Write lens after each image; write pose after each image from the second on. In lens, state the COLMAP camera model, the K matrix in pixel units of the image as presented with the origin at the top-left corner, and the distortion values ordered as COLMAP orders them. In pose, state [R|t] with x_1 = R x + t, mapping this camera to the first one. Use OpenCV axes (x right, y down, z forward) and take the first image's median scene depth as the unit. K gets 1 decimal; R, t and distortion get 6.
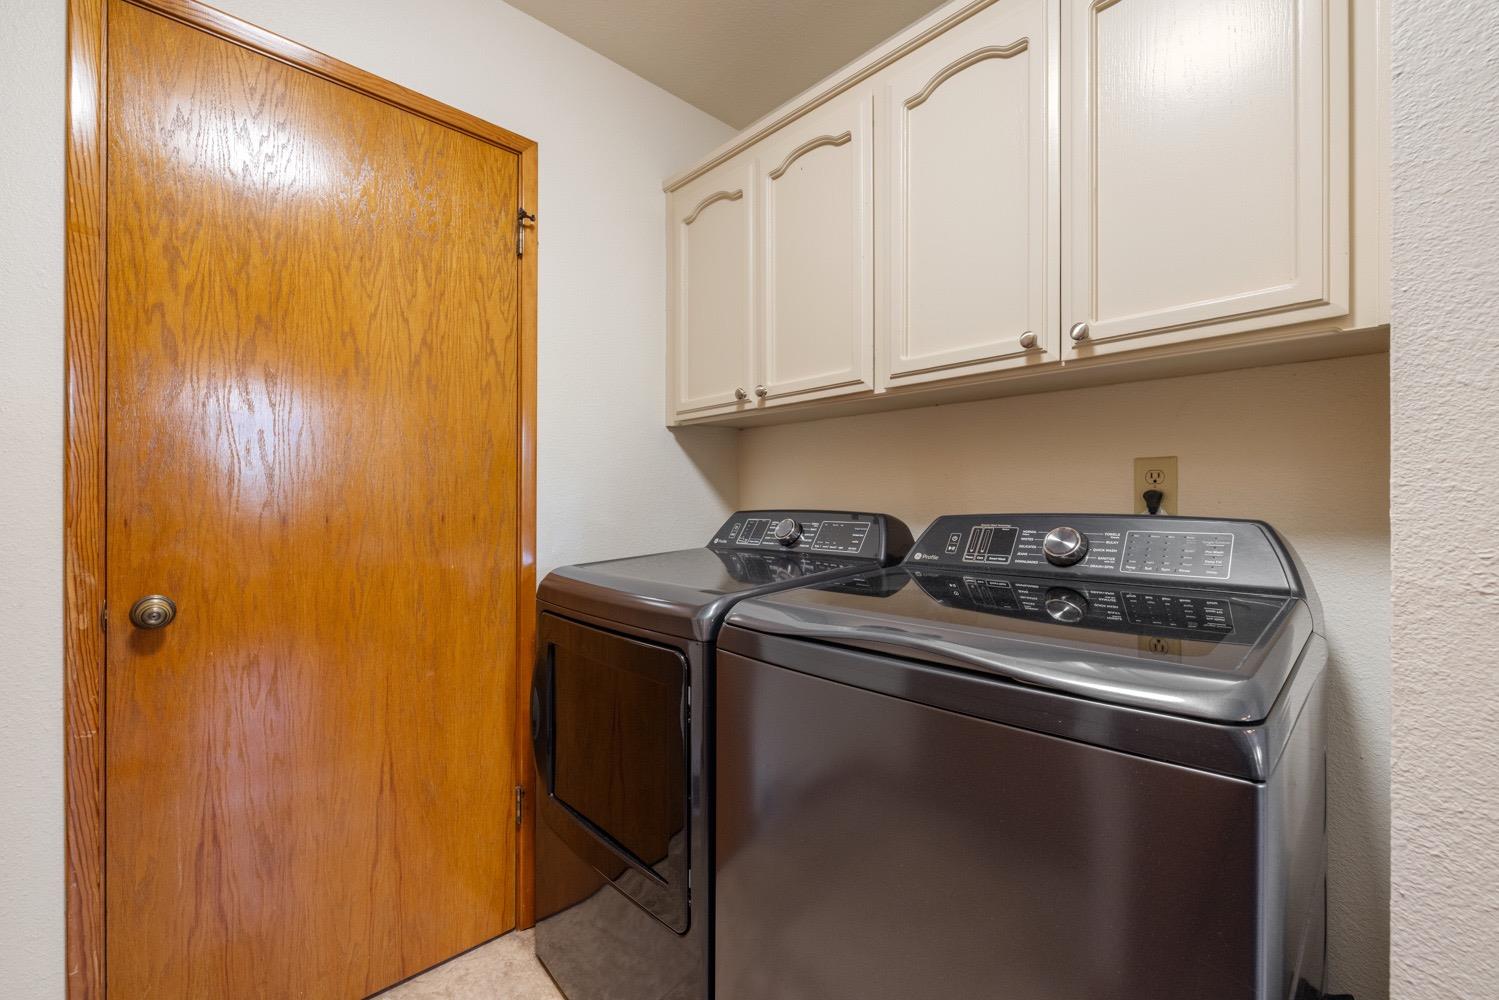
lens RADIAL K [[632.6, 0, 751.0], [0, 632.6, 492.8], [0, 0, 1]] dist [-0.000686, -0.000152]
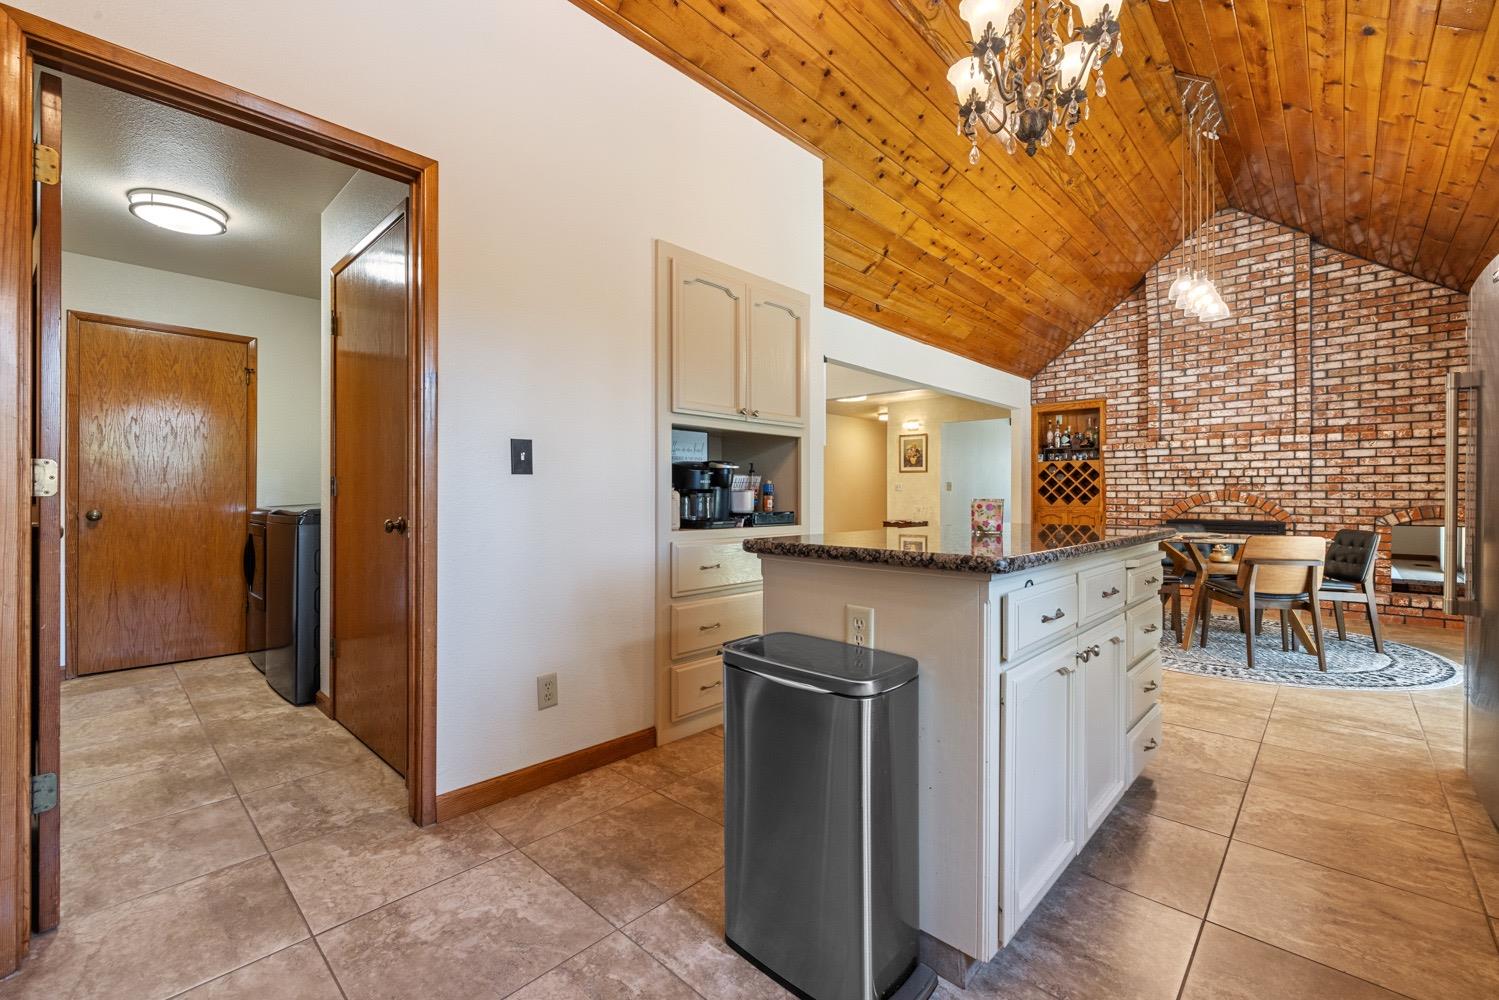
lens RADIAL K [[632.6, 0, 756.5], [0, 632.6, 499.2], [0, 0, 1]] dist [-0.000686, -0.000152]
pose [[0.993969, 0.003735, 0.109596, 1.387784], [-0.003322, 0.999987, -0.003954, 0.086920], [-0.109609, 0.003566, 0.993968, -1.743528]]
